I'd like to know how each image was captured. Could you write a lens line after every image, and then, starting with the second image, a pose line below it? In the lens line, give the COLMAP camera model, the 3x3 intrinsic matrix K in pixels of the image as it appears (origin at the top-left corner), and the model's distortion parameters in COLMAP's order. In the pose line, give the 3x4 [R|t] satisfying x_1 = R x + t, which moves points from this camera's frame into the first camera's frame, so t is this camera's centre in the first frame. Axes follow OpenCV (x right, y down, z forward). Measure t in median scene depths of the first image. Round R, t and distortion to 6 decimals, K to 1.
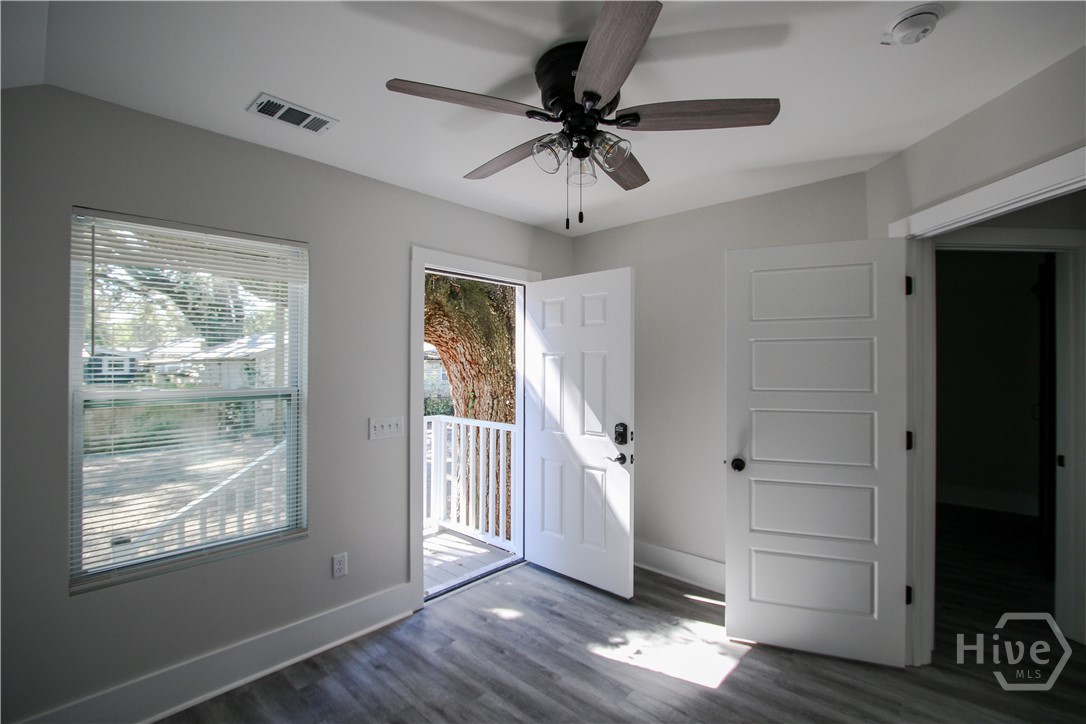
lens RADIAL K [[500.8, 0, 549.3], [0, 500.8, 361.4], [0, 0, 1]] dist [-0.015364, 0.001348]
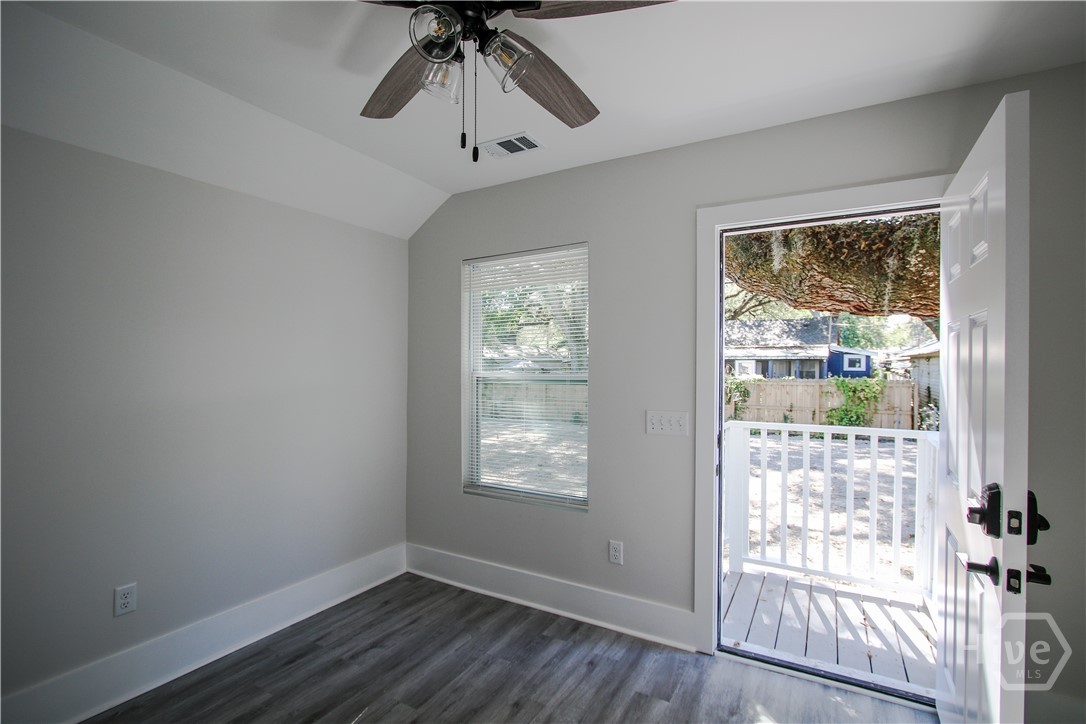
lens RADIAL K [[500.8, 0, 549.3], [0, 500.8, 361.4], [0, 0, 1]] dist [-0.015364, 0.001348]
pose [[0.221319, -0.002121, -0.975199, 0.561360], [0.005650, 0.999984, -0.000893, 0.022875], [0.975185, -0.005313, 0.221328, 0.673991]]
